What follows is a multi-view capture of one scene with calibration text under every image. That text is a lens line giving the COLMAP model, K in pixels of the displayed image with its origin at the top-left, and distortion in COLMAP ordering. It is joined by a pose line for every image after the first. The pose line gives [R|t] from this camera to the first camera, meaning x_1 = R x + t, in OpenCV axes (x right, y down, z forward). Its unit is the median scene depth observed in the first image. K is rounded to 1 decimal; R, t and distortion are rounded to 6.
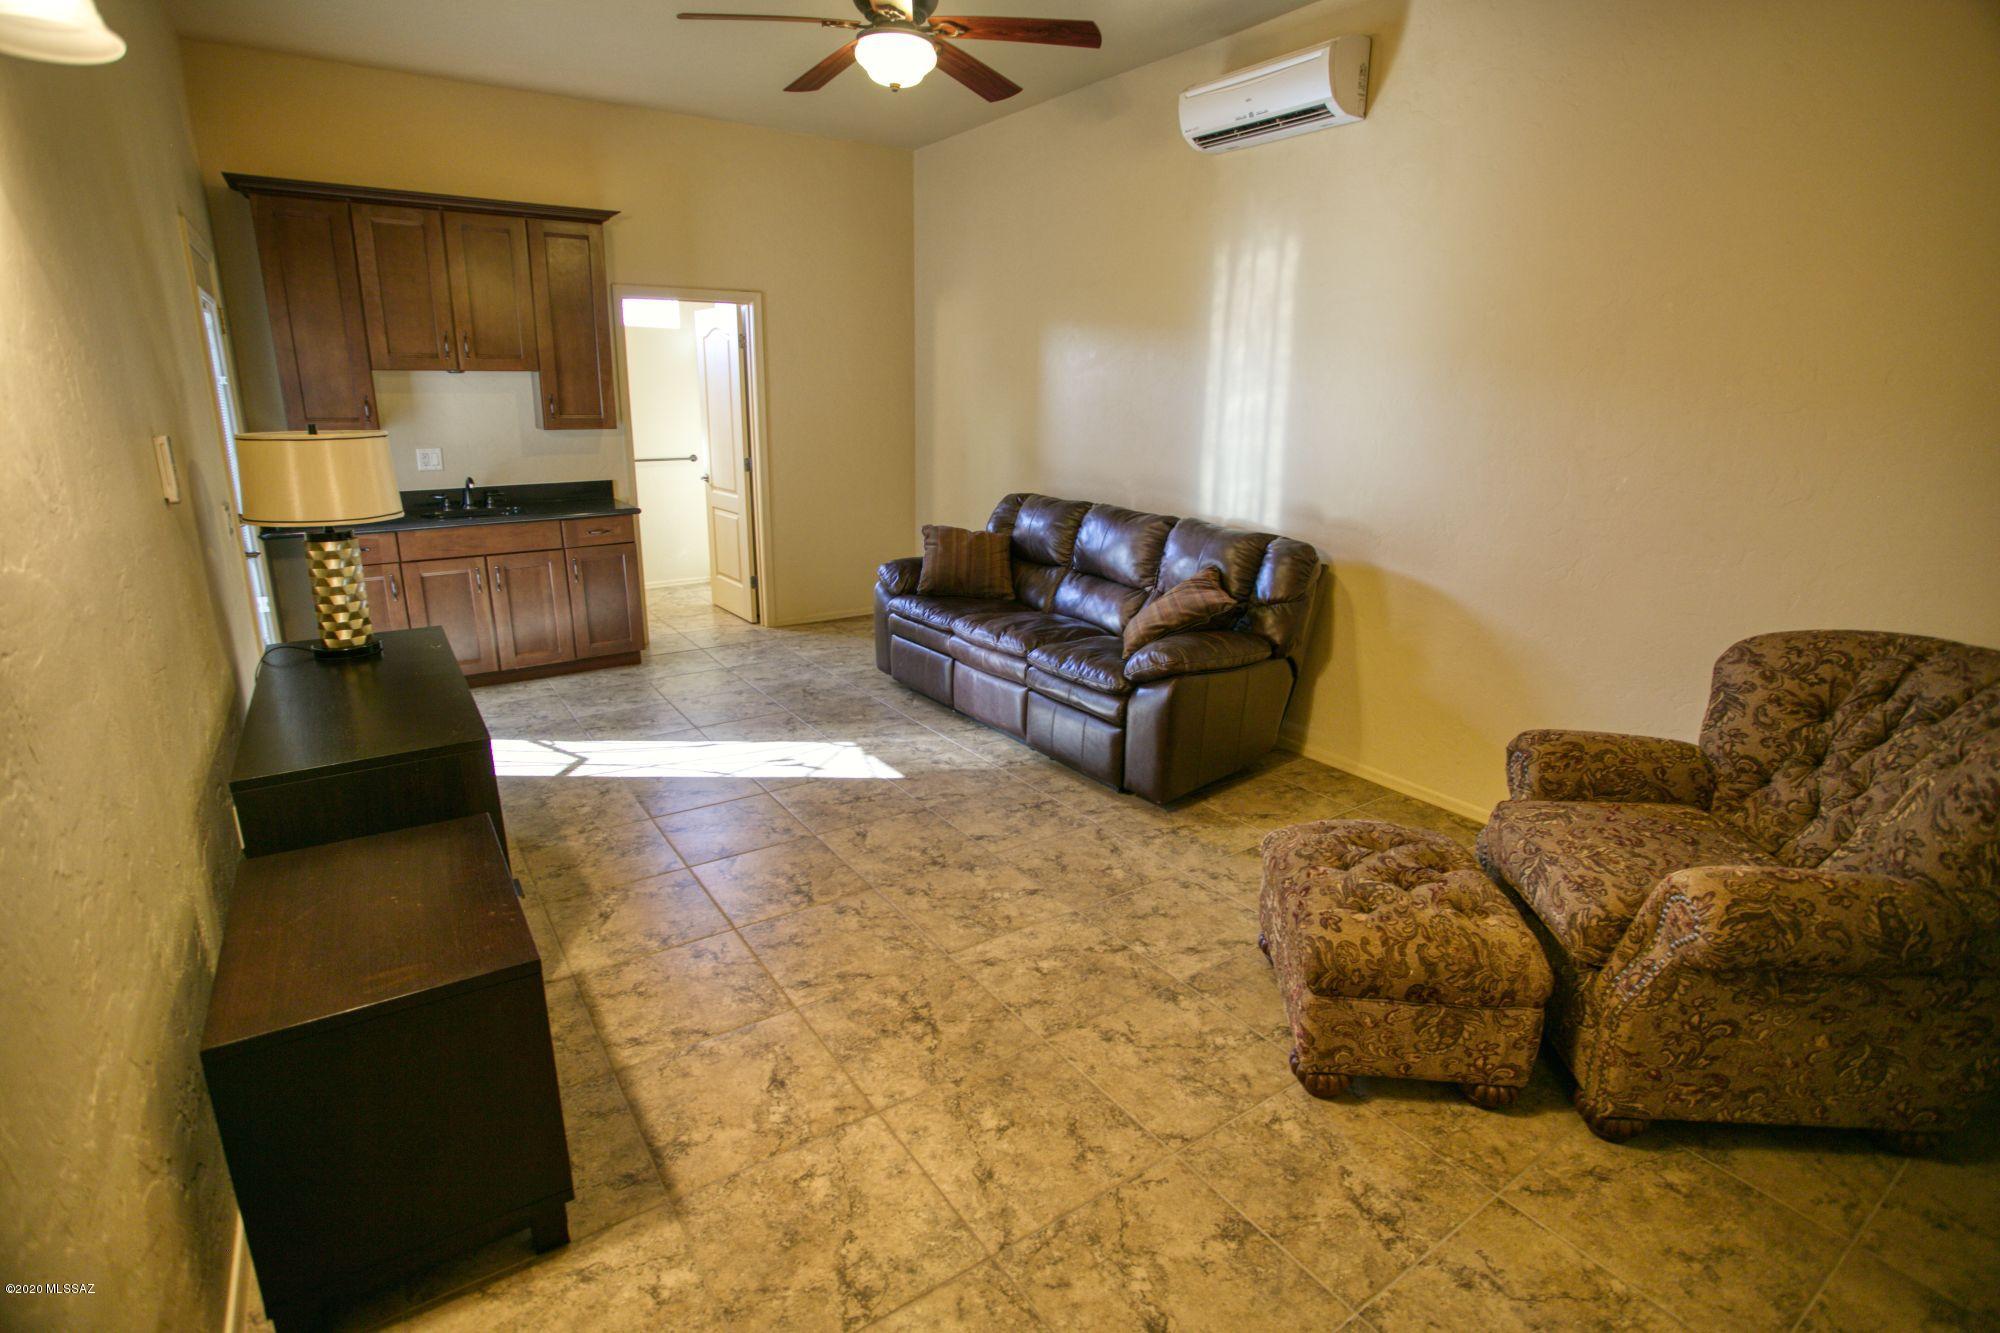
lens RADIAL K [[977.9, 0, 999.2], [0, 977.9, 672.9], [0, 0, 1]] dist [-0.065691, 0.026805]
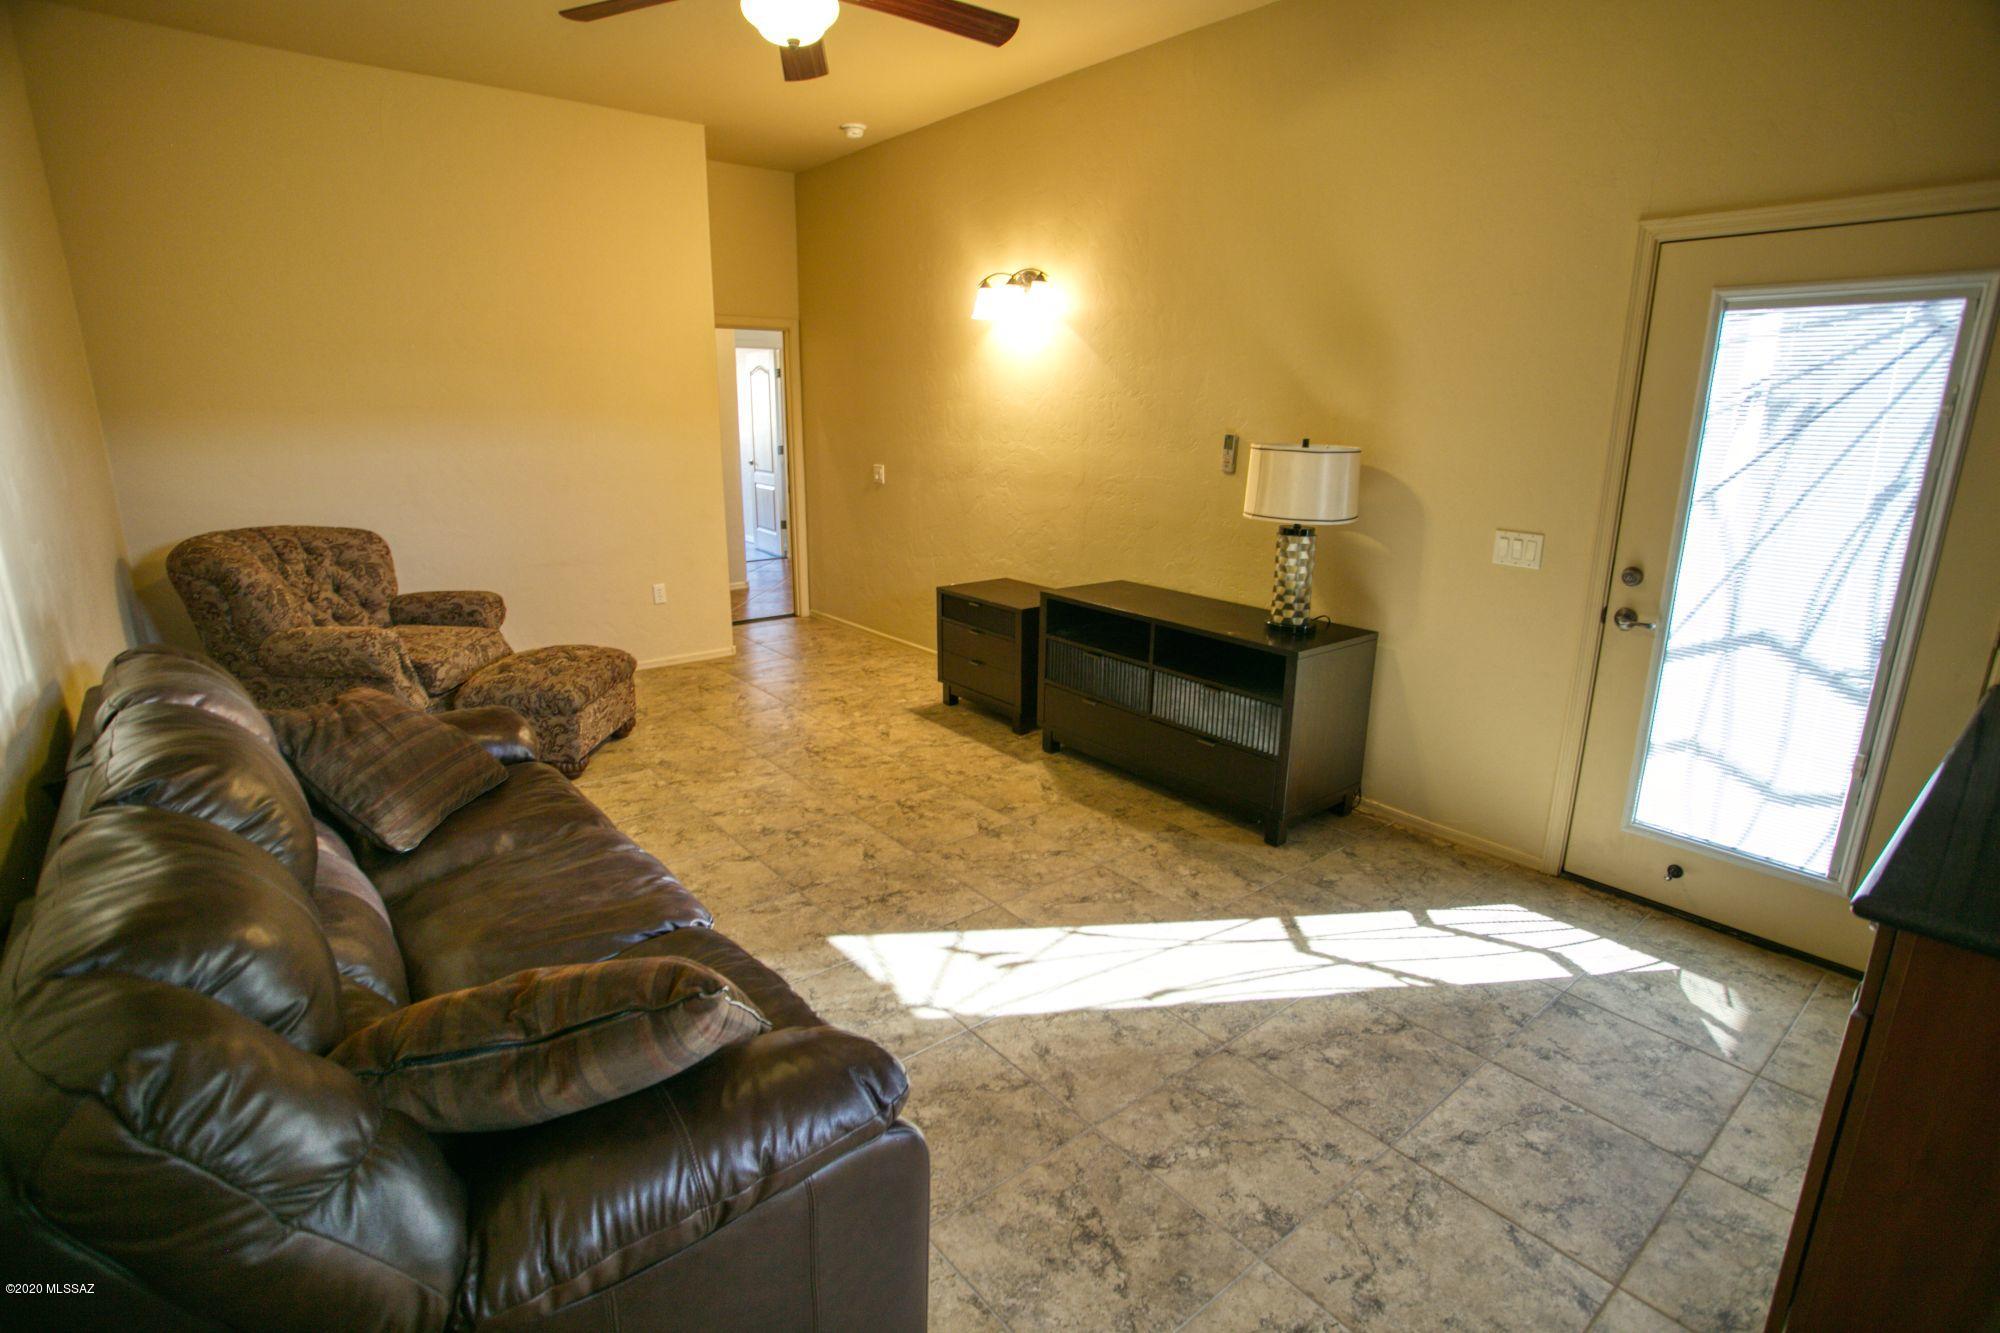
lens RADIAL K [[977.9, 0, 1011.3], [0, 977.9, 656.4], [0, 0, 1]] dist [-0.065691, 0.026805]
pose [[-0.995133, 0.005101, -0.098405, -0.201076], [-0.046049, 0.858825, 0.510195, -0.550015], [0.087115, 0.512243, -0.854411, 1.868614]]
